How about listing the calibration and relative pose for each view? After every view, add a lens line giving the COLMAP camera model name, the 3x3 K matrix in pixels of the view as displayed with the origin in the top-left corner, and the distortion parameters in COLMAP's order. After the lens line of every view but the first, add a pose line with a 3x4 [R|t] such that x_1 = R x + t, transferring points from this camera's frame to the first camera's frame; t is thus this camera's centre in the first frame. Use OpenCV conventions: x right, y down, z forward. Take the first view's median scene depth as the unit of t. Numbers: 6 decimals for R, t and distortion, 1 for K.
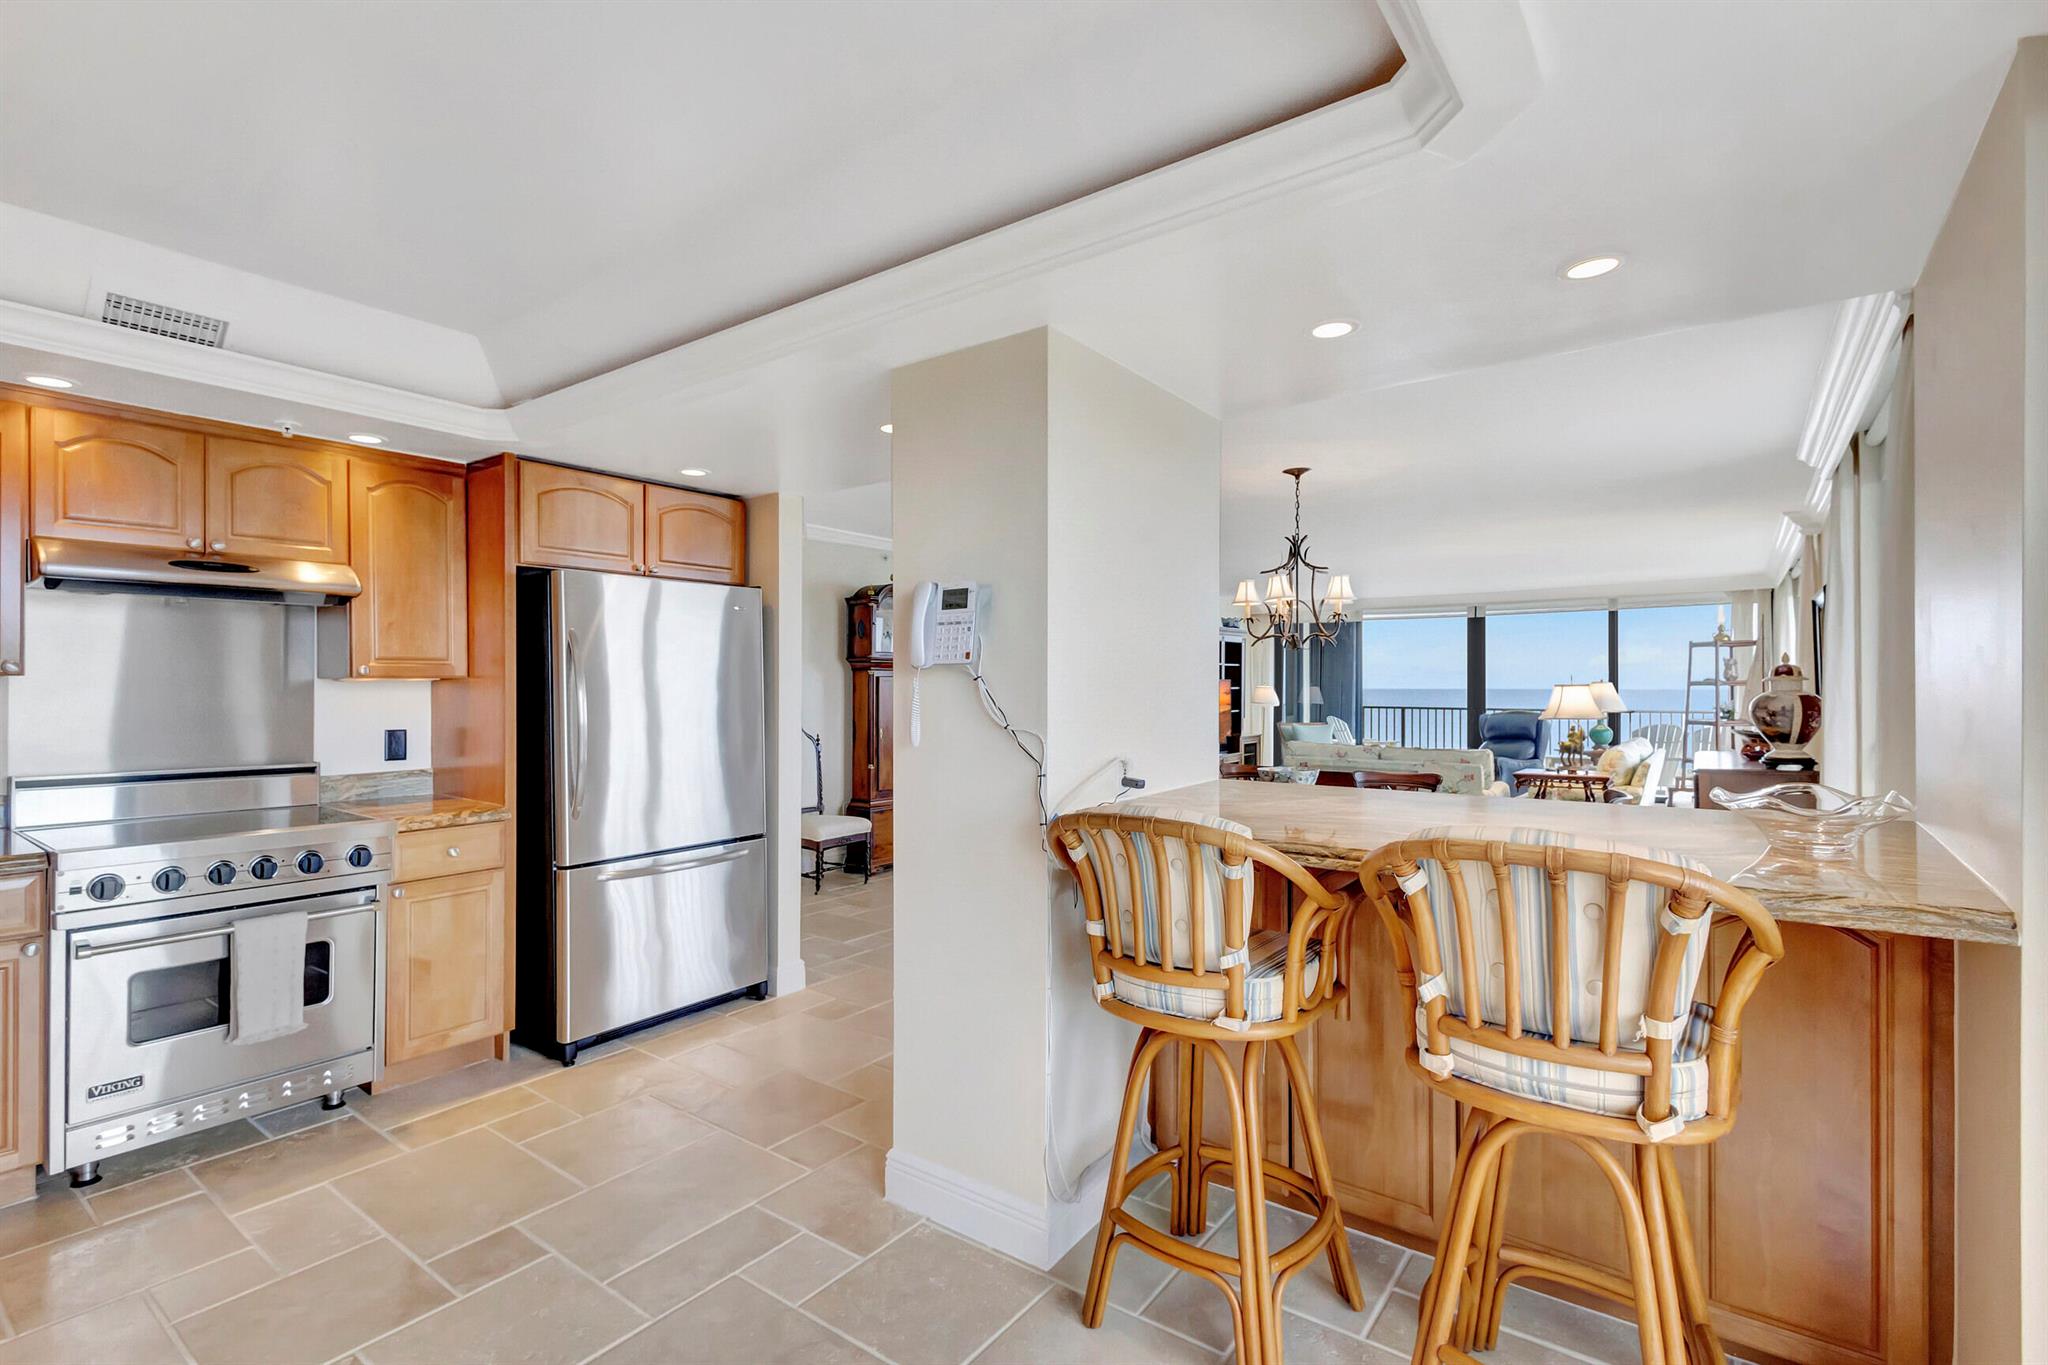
lens RADIAL K [[953.1, 0, 1013.5], [0, 953.1, 673.6], [0, 0, 1]] dist [0.009233, -0.000742]
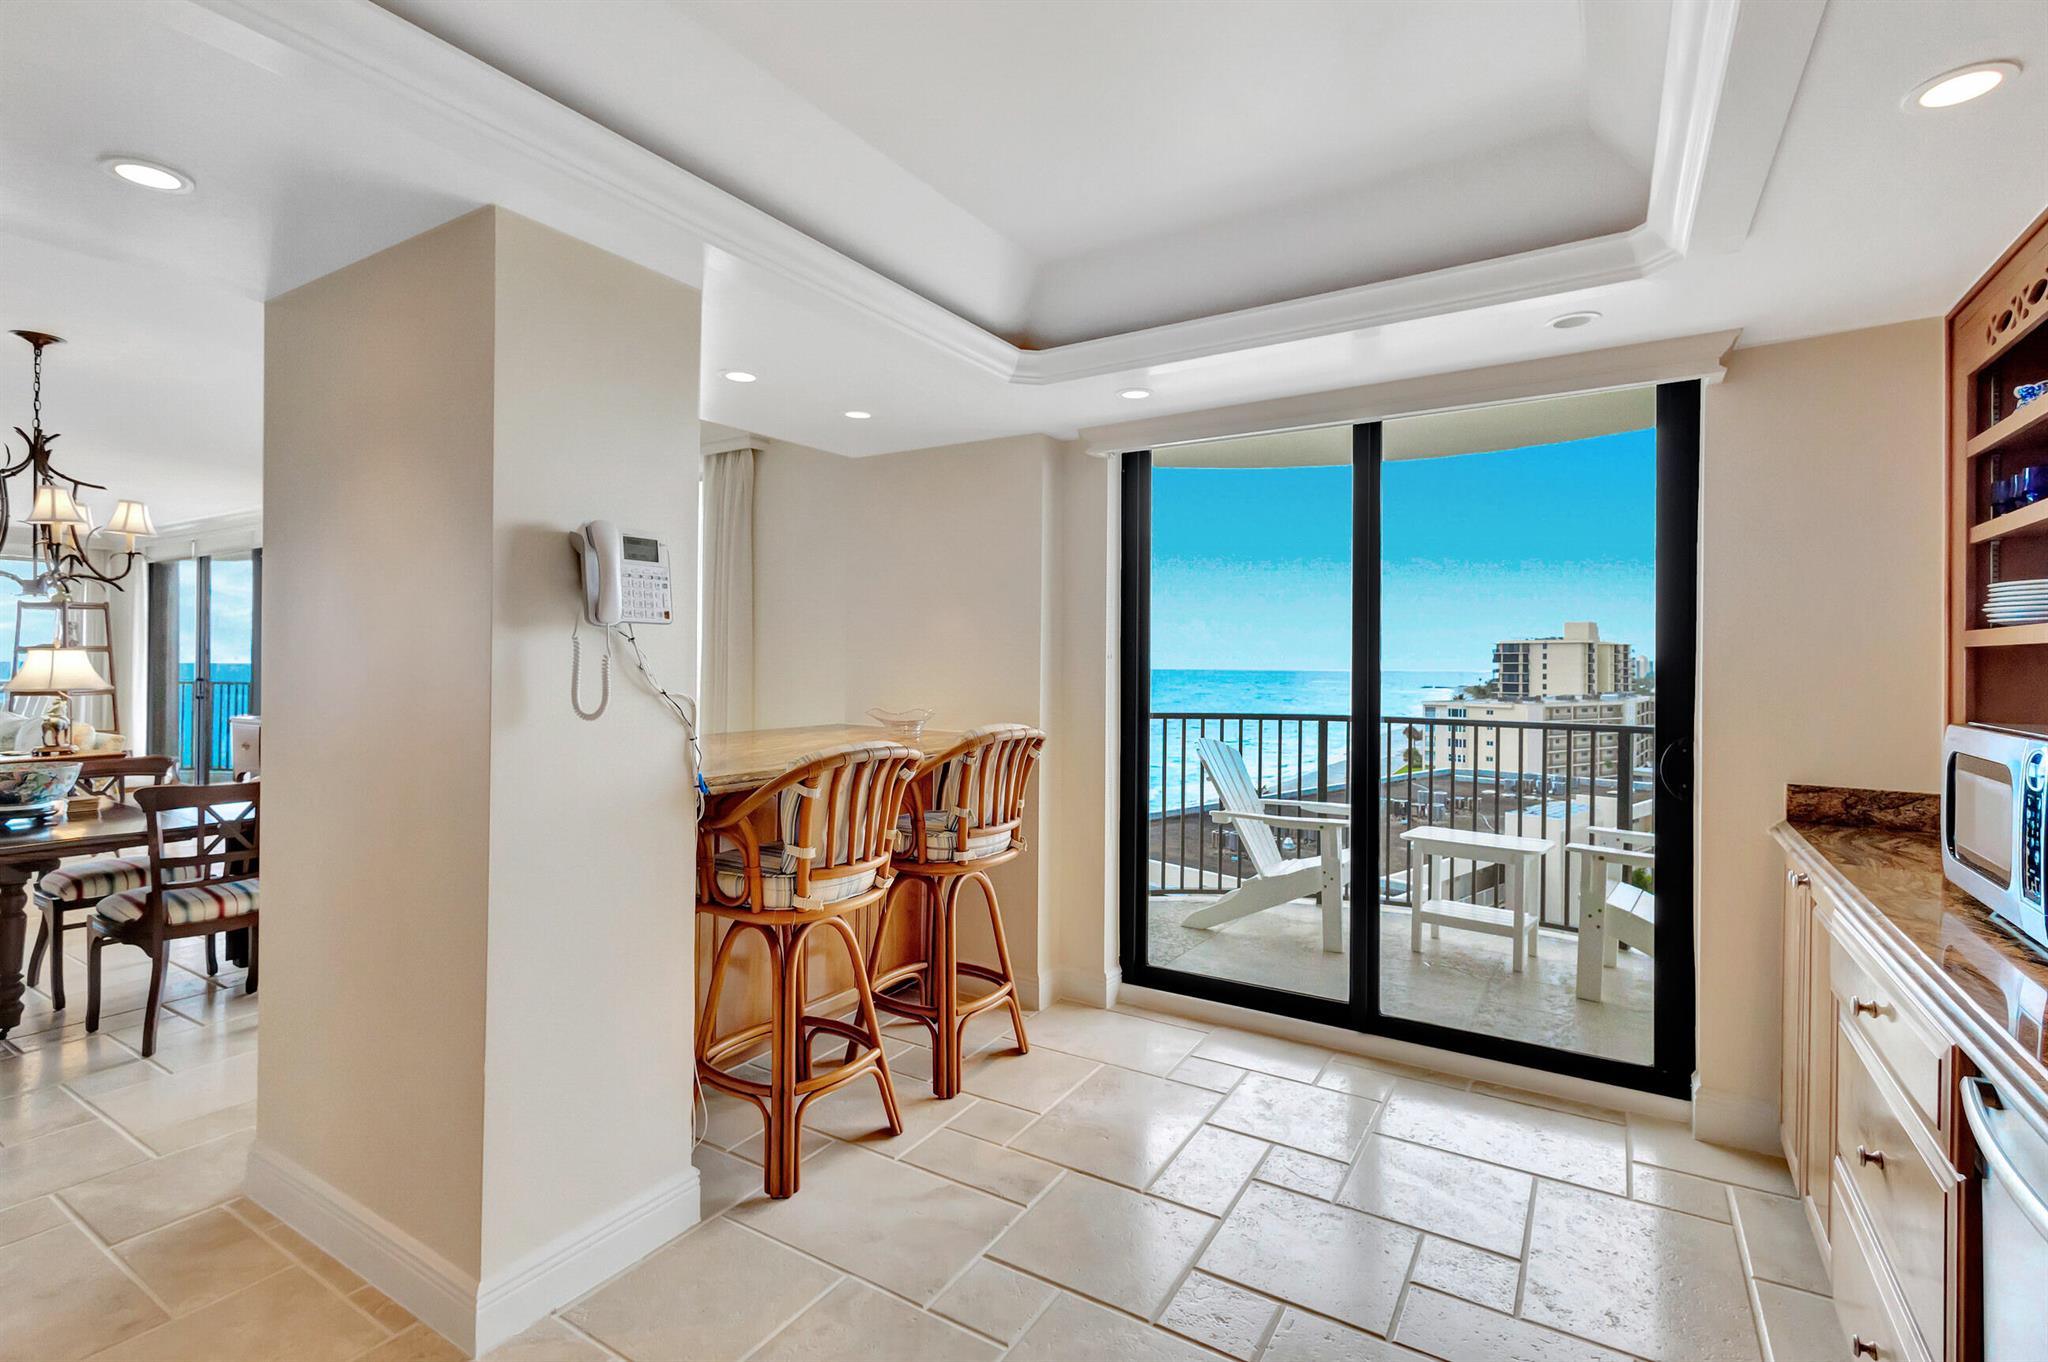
lens RADIAL K [[954.5, 0, 995.0], [0, 954.5, 658.6], [0, 0, 1]] dist [0.000904, -0.000004]
pose [[-0.068758, -0.001904, 0.997632, -0.661946], [-0.022309, 0.999751, 0.000371, 0.010698], [-0.997384, -0.022230, -0.068784, 0.497796]]
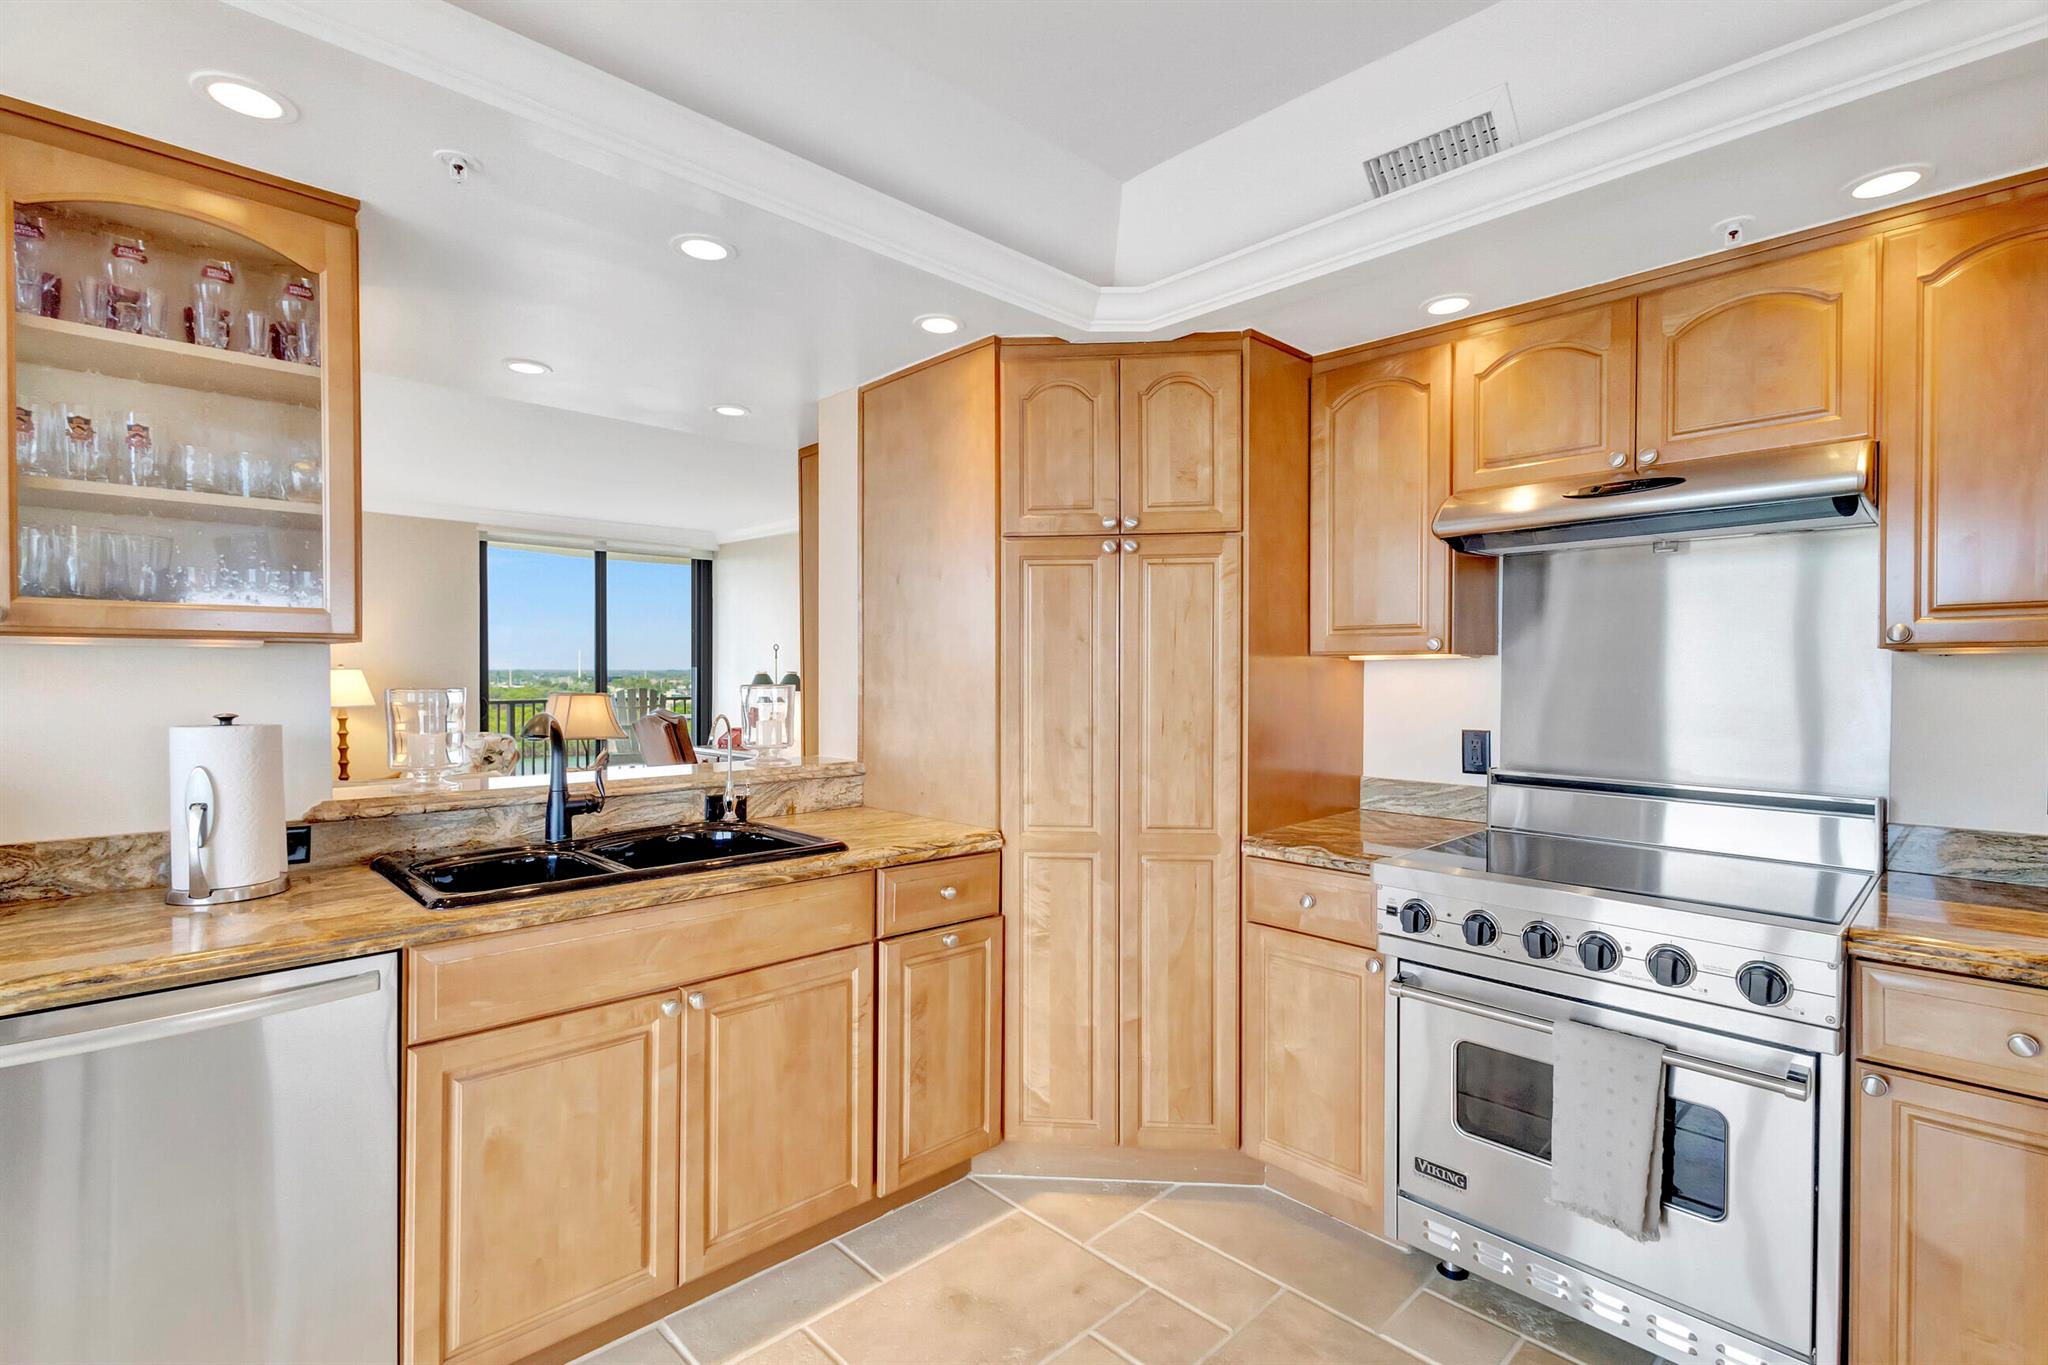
lens RADIAL K [[948.2, 0, 1019.8], [0, 948.2, 685.5], [0, 0, 1]] dist [0.004418, -0.000008]
pose [[-0.162061, 0.012128, -0.986706, -0.086044], [0.009840, 0.999895, 0.010674, 0.014354], [0.986732, -0.007979, -0.162164, 0.593342]]
